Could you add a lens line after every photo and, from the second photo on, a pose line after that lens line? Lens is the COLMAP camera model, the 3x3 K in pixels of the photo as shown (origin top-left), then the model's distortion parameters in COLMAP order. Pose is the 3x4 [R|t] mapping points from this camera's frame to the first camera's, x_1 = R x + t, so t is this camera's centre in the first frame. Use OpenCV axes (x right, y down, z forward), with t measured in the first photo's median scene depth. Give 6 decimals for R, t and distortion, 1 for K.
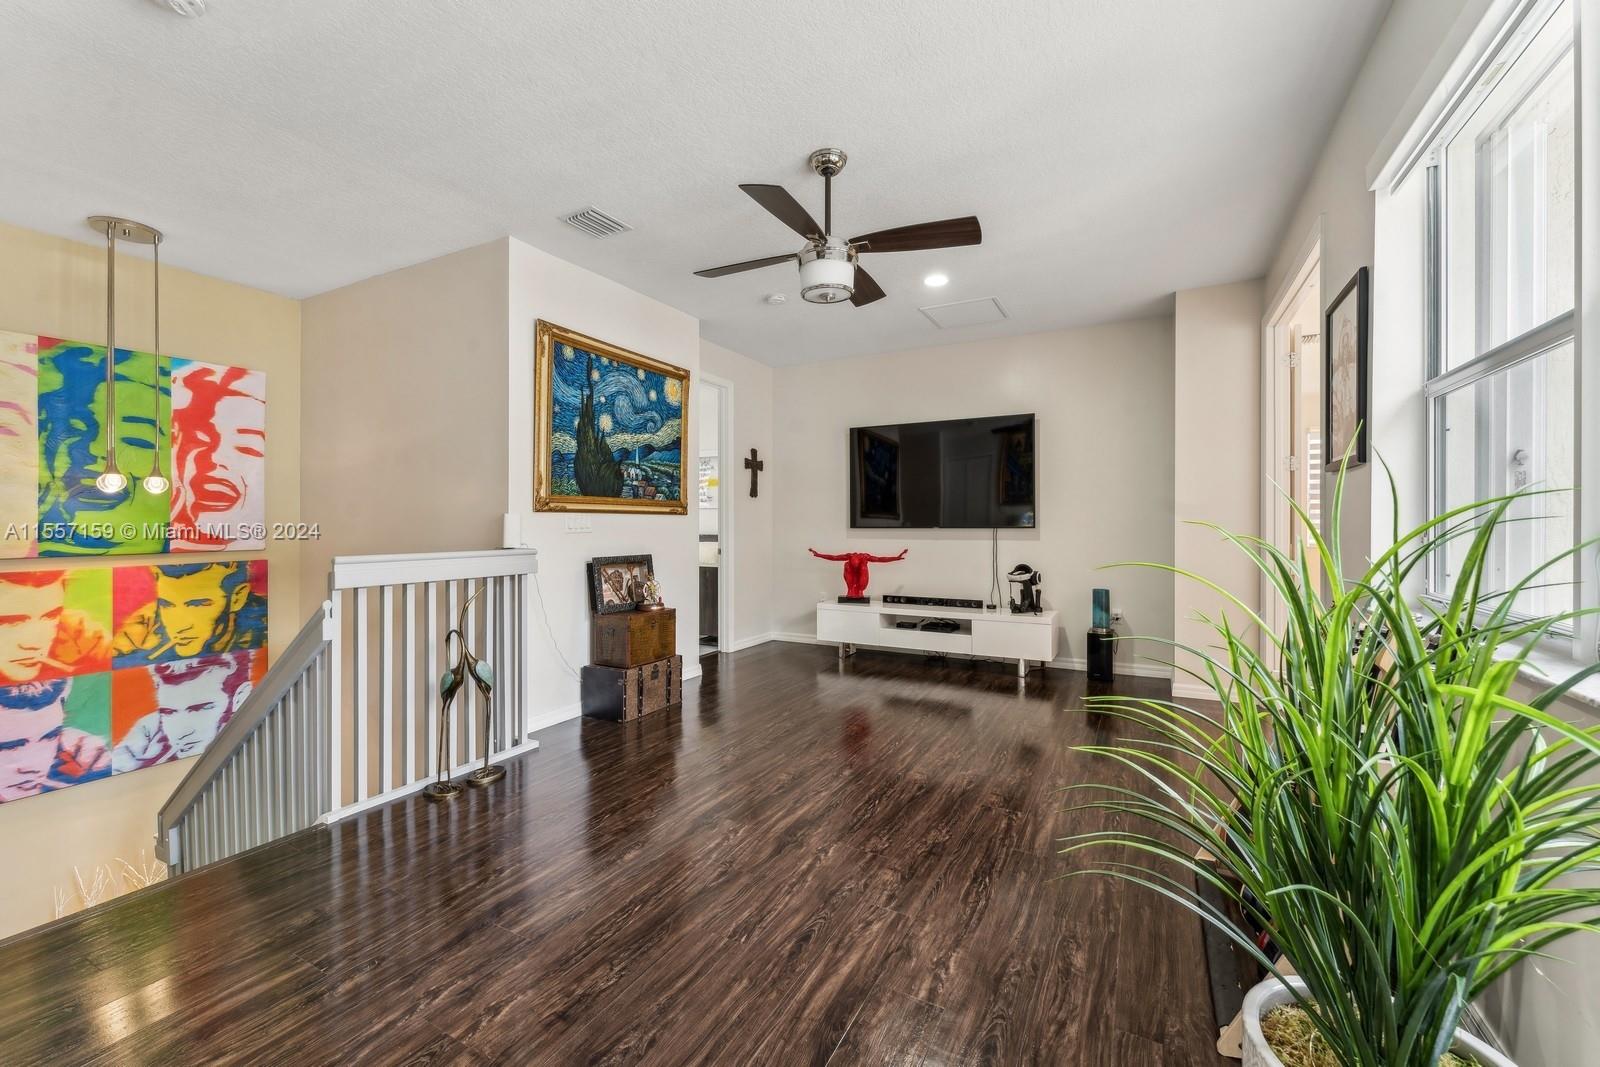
lens RADIAL K [[646.3, 0, 803.5], [0, 646.3, 529.1], [0, 0, 1]] dist [0.000098, 0.000448]
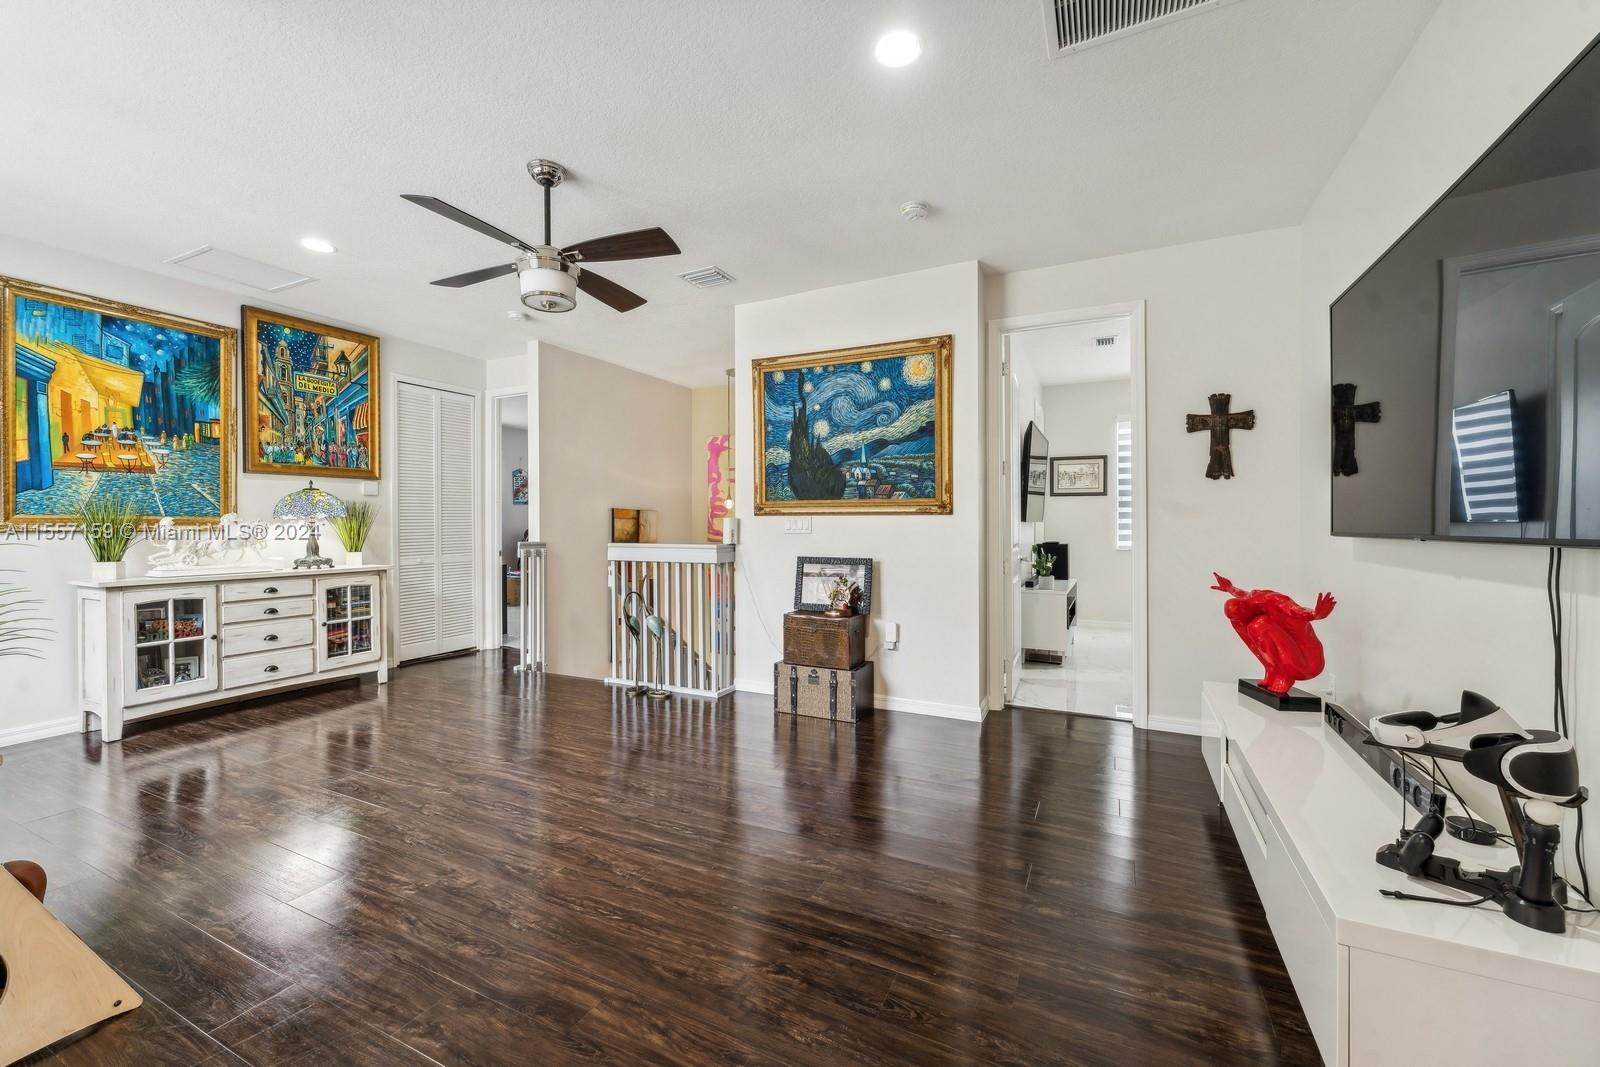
lens RADIAL K [[646.3, 0, 806.4], [0, 646.3, 529.6], [0, 0, 1]] dist [0.000098, 0.000448]
pose [[0.030944, 0.014214, -0.999420, 0.709086], [-0.005034, 0.999888, 0.014065, -0.015401], [0.999508, 0.004596, 0.031012, 0.905594]]
